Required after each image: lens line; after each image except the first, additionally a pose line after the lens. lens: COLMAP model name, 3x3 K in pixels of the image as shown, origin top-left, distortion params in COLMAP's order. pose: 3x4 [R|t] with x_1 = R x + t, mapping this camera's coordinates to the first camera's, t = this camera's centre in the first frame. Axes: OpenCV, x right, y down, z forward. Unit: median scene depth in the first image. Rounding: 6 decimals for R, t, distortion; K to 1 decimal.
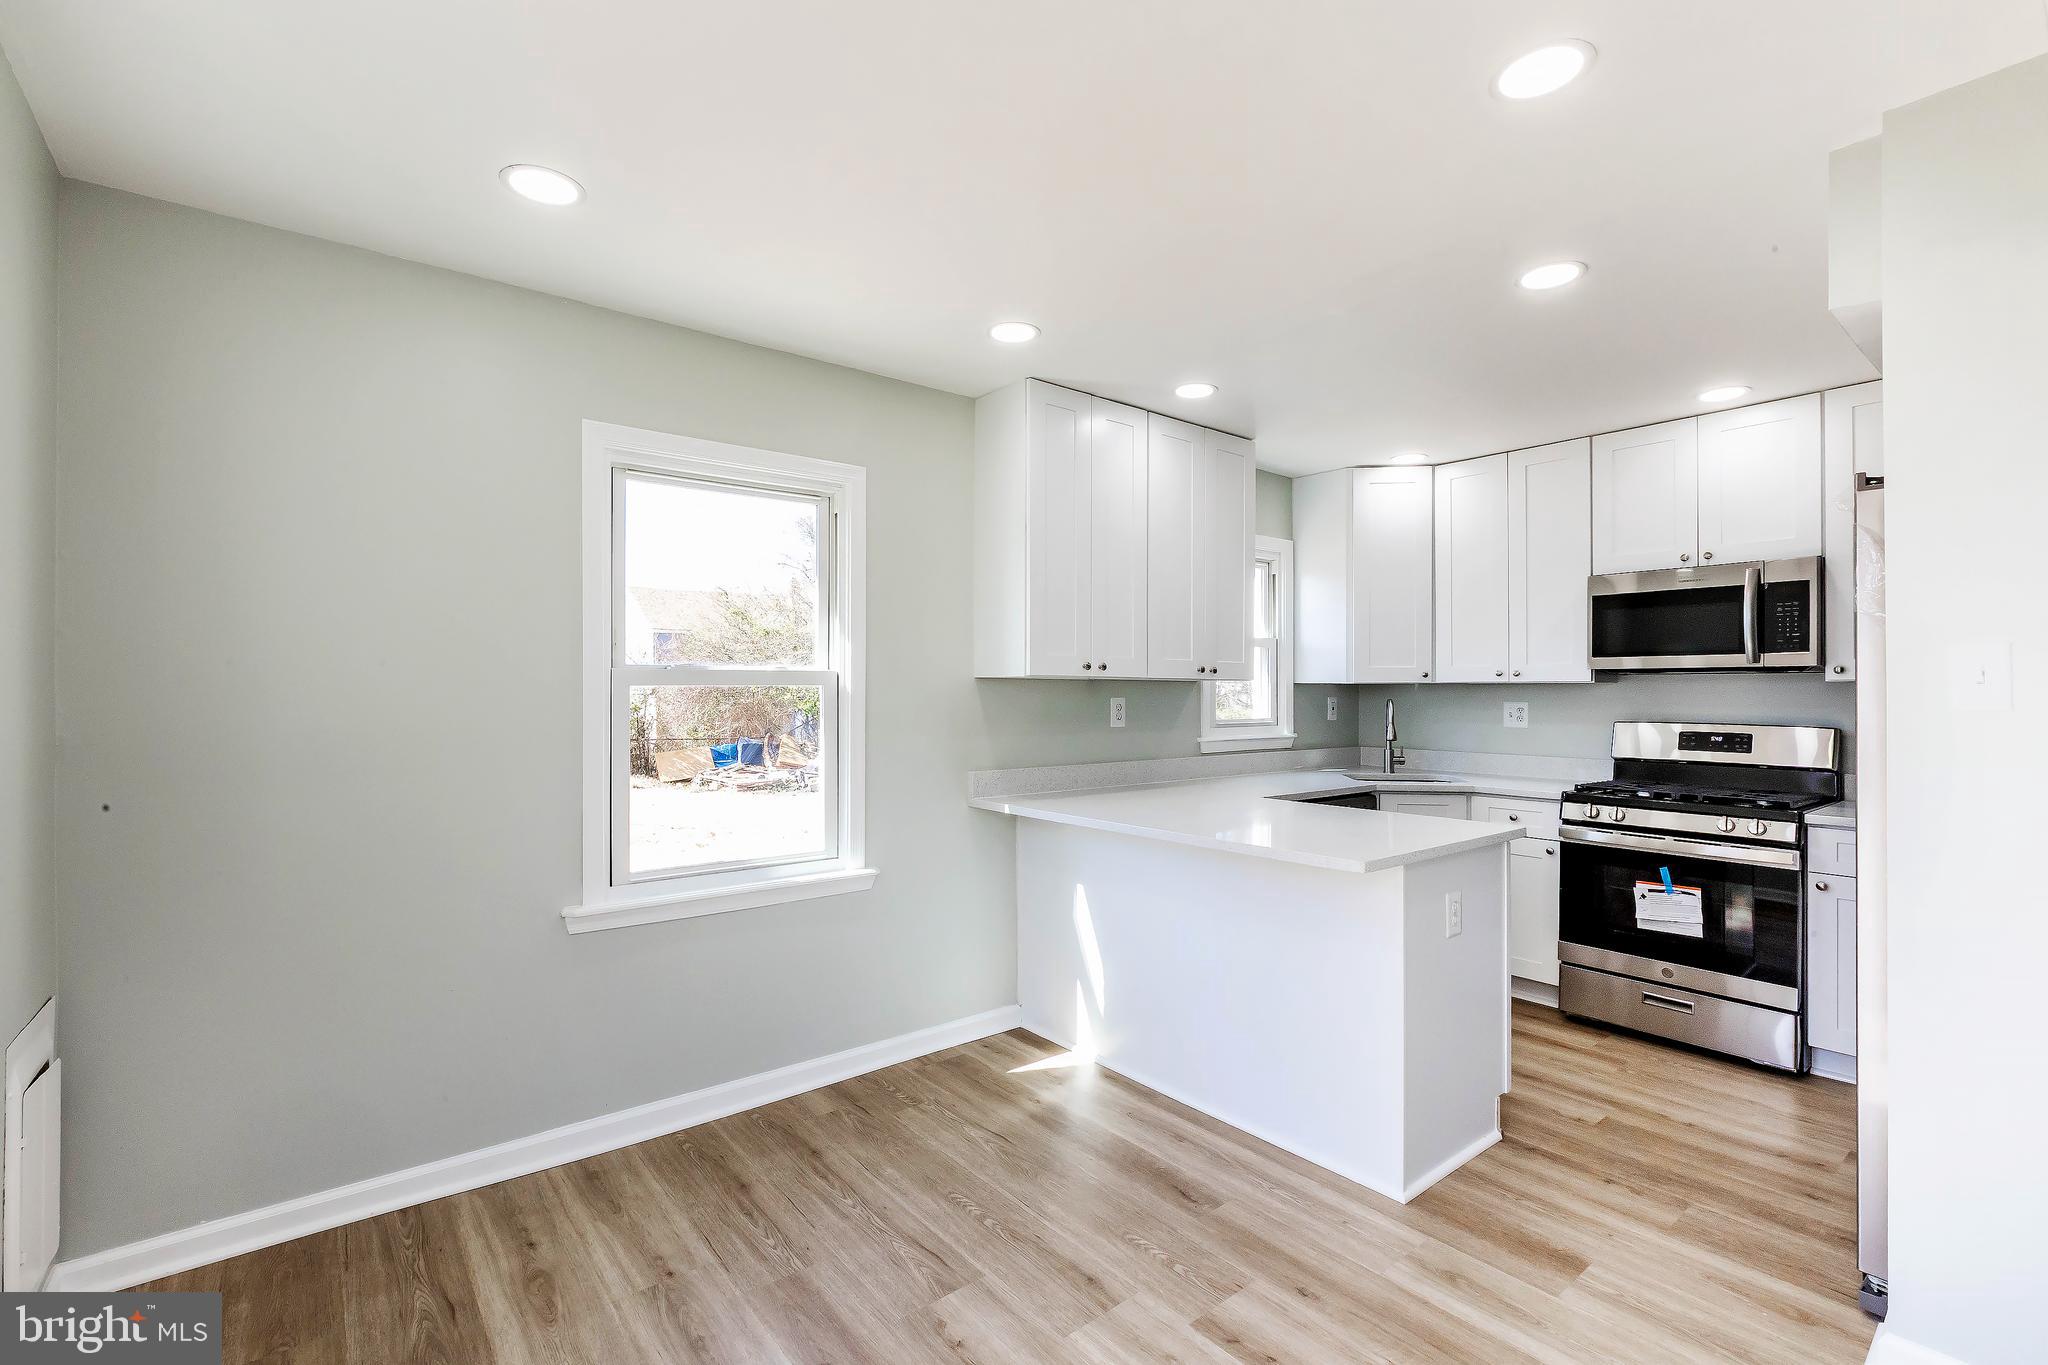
lens RADIAL K [[922.9, 0, 1026.0], [0, 922.9, 677.7], [0, 0, 1]] dist [-0.002521, -0.001660]
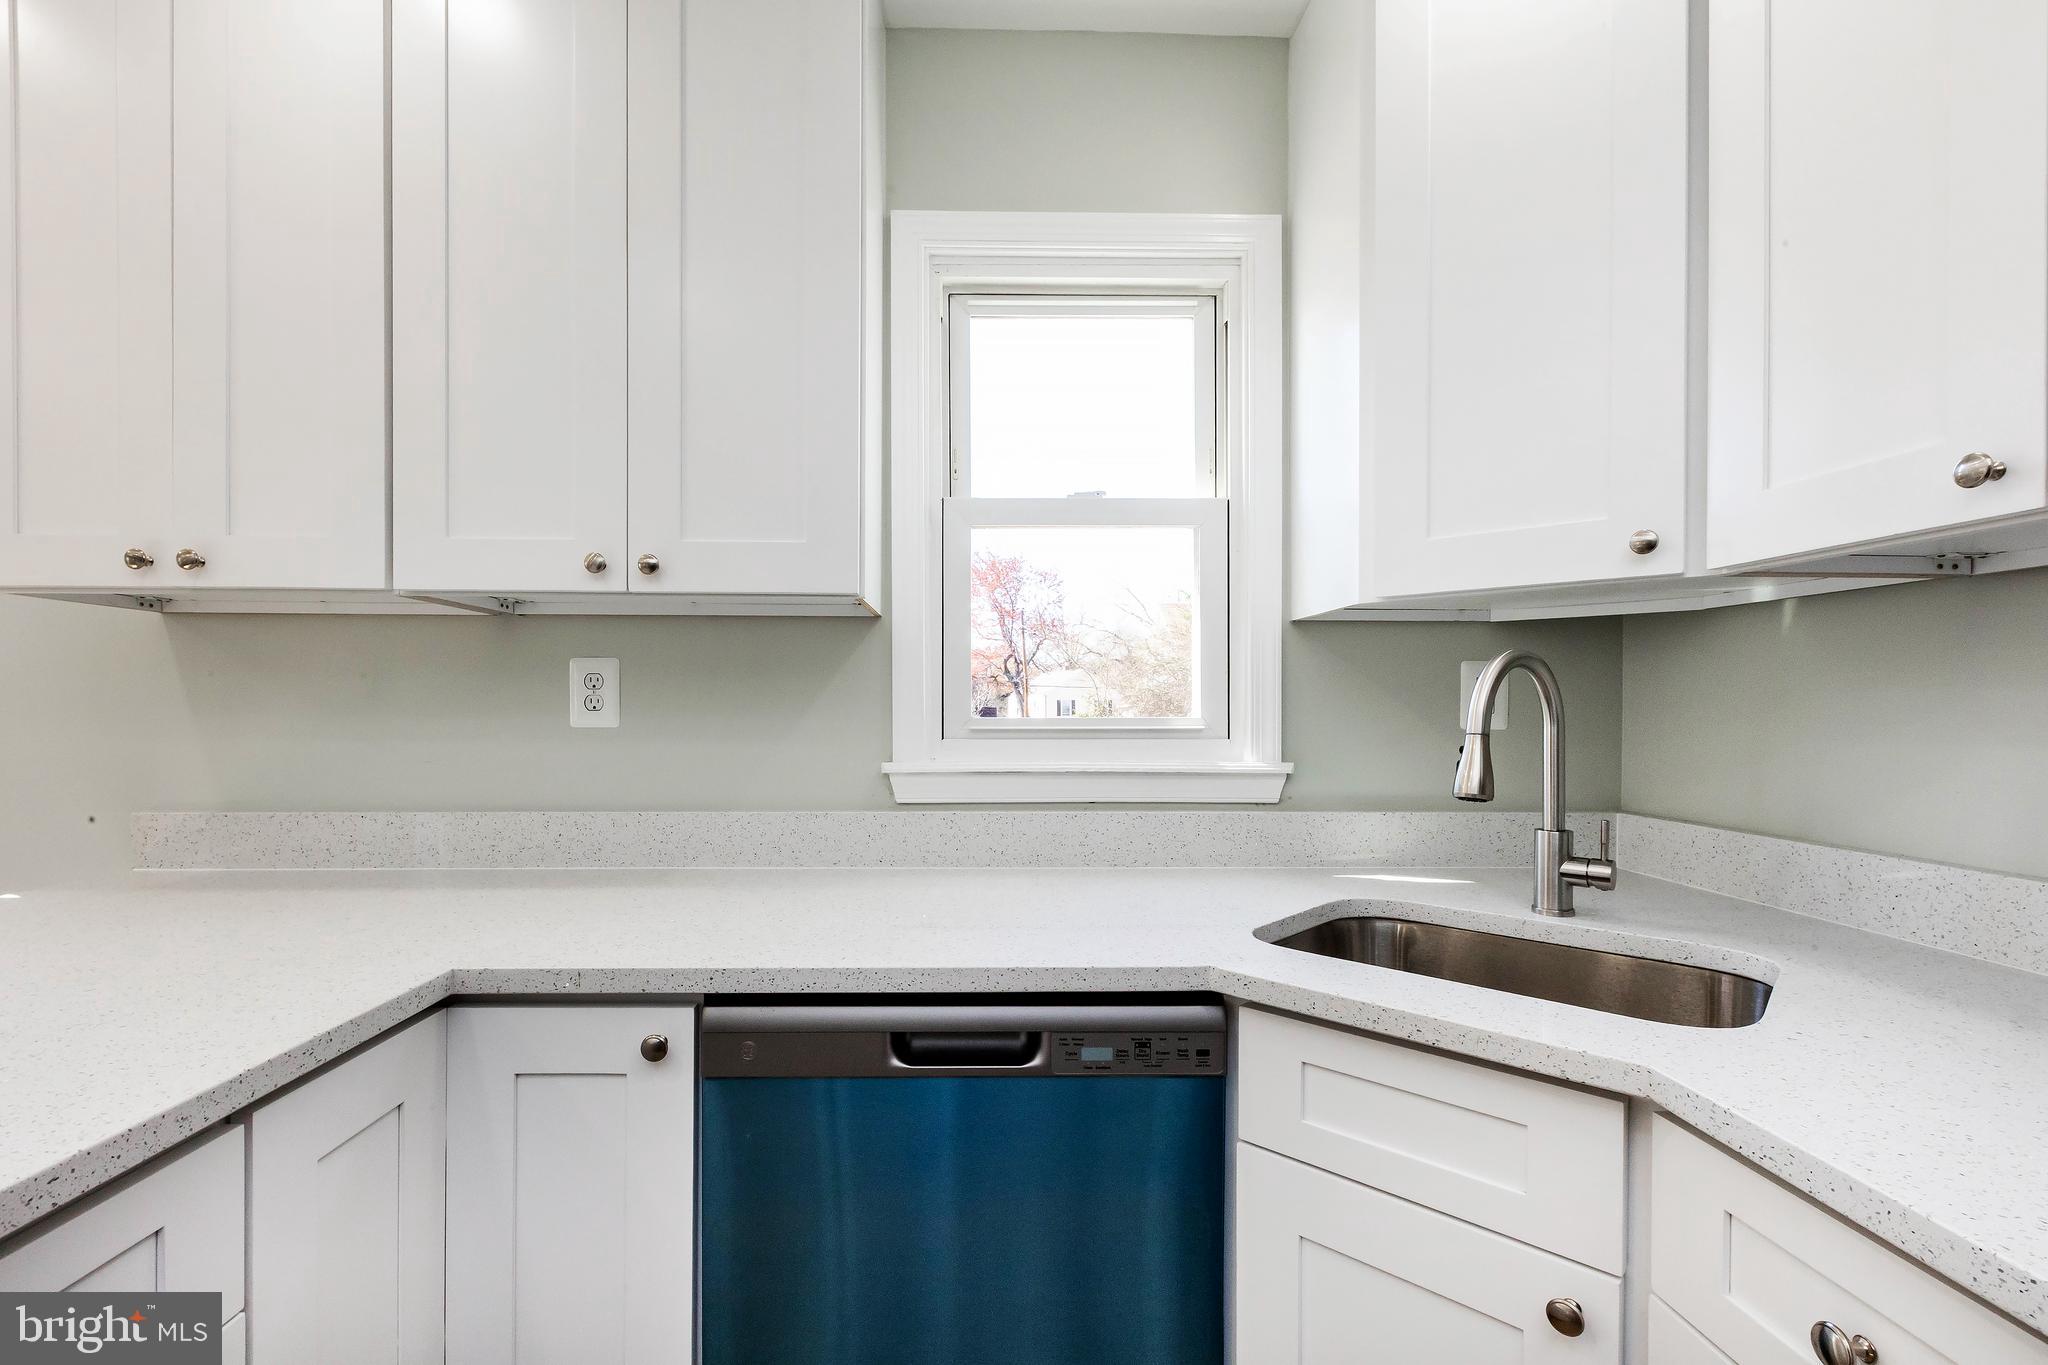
lens RADIAL K [[922.9, 0, 1016.0], [0, 922.9, 718.9], [0, 0, 1]] dist [-0.002521, -0.001660]
pose [[0.795390, 0.004779, -0.606079, 0.586447], [0.007689, 0.999809, 0.017974, 0.050065], [0.606049, -0.018957, 0.795202, 0.915624]]
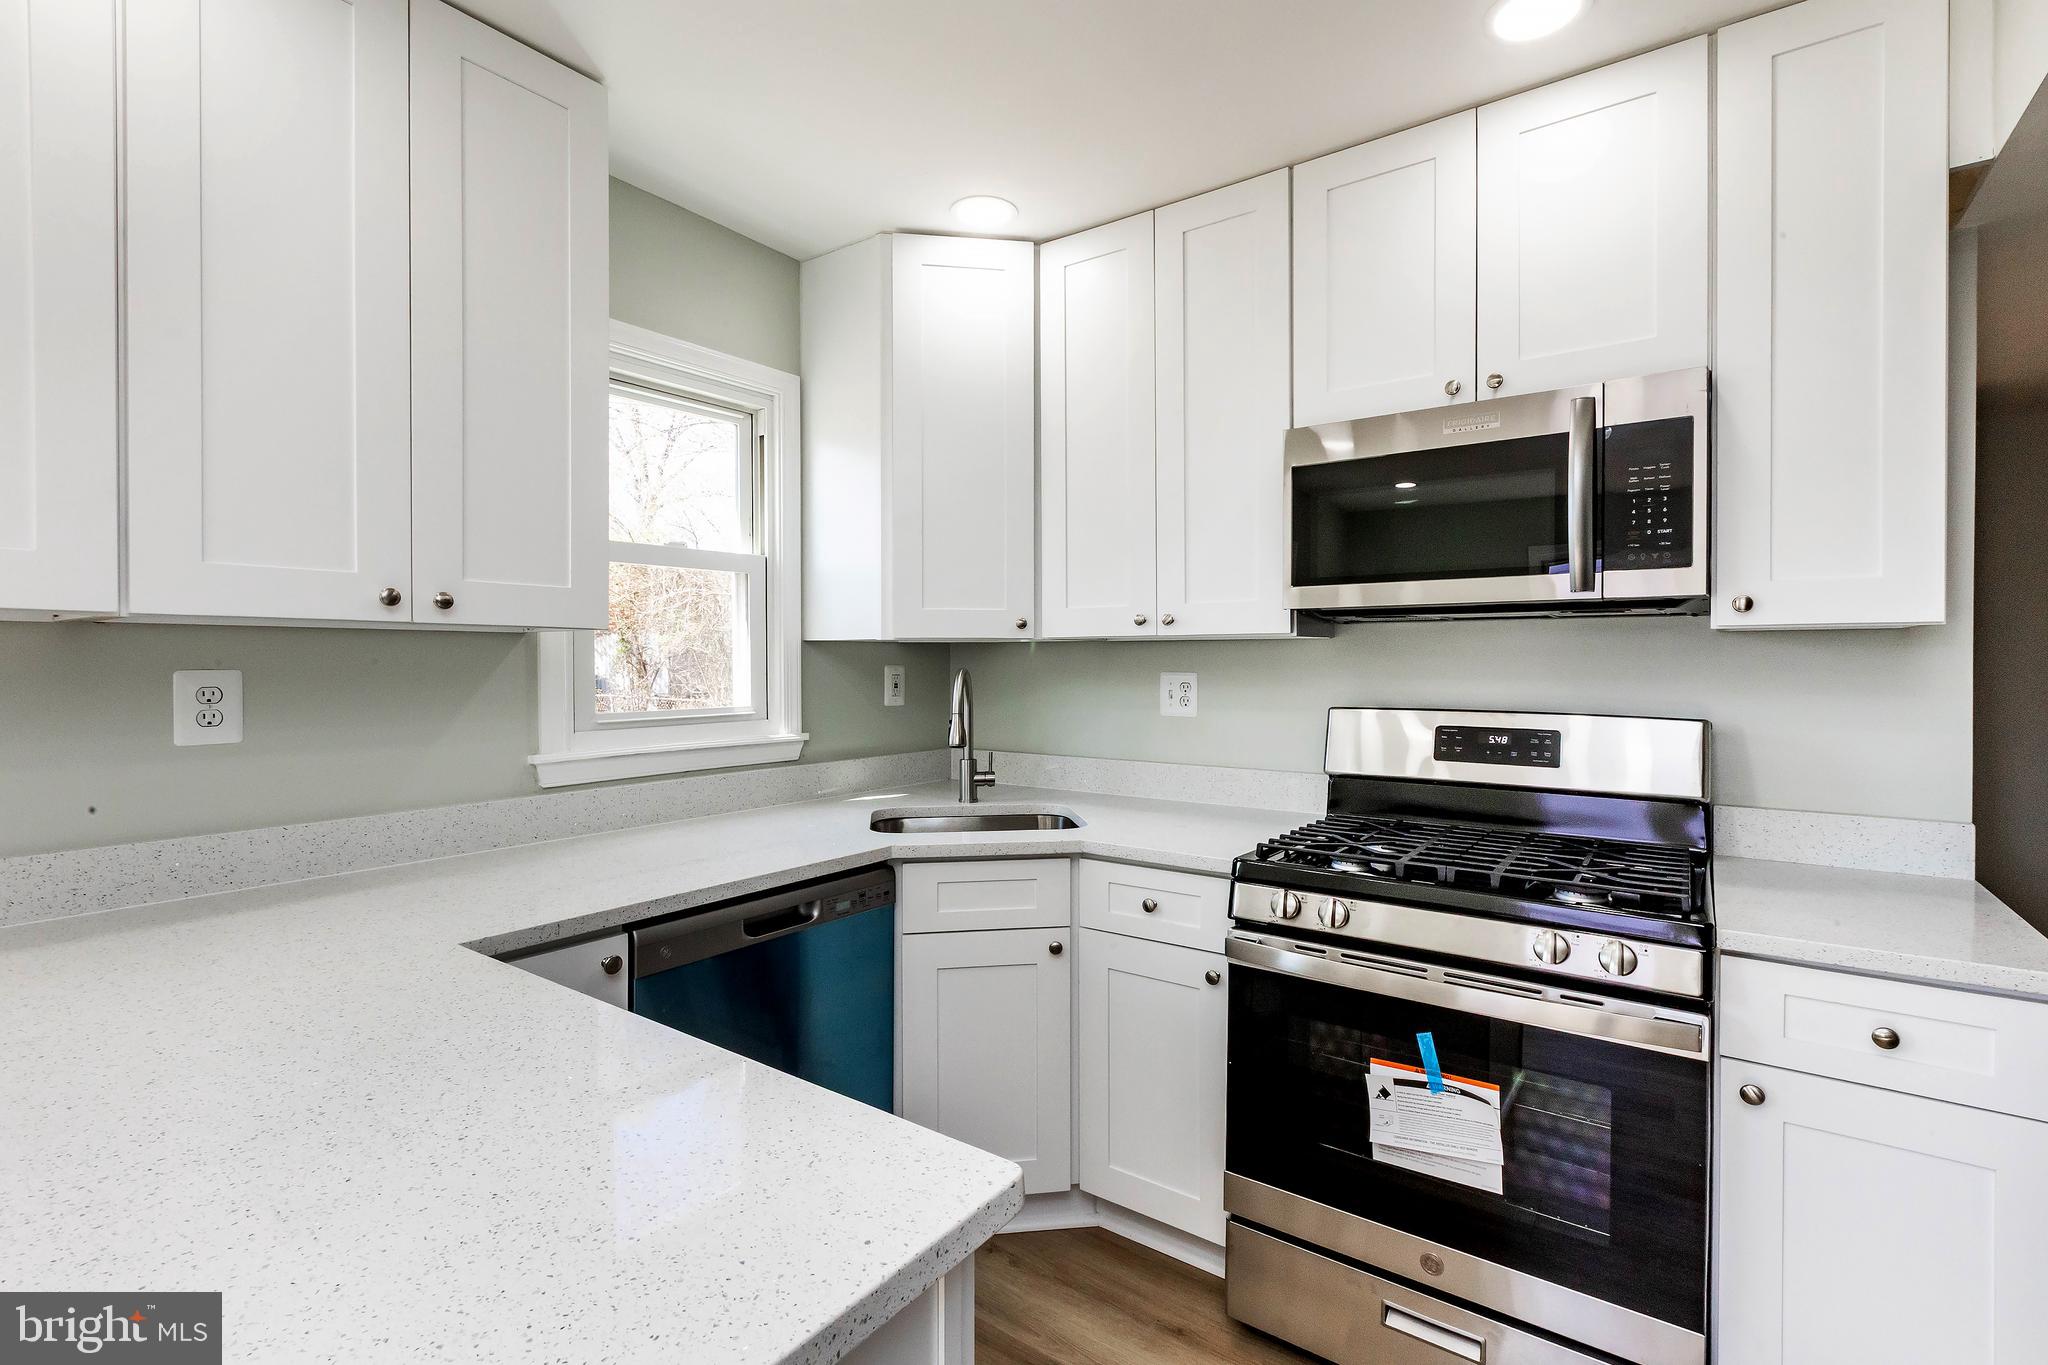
lens RADIAL K [[922.9, 0, 1042.0], [0, 922.9, 664.2], [0, 0, 1]] dist [-0.002521, -0.001660]
pose [[0.963870, -0.005390, 0.266317, 0.391342], [0.000861, 0.999853, 0.017119, 0.014483], [-0.266370, -0.016272, 0.963733, 0.617456]]
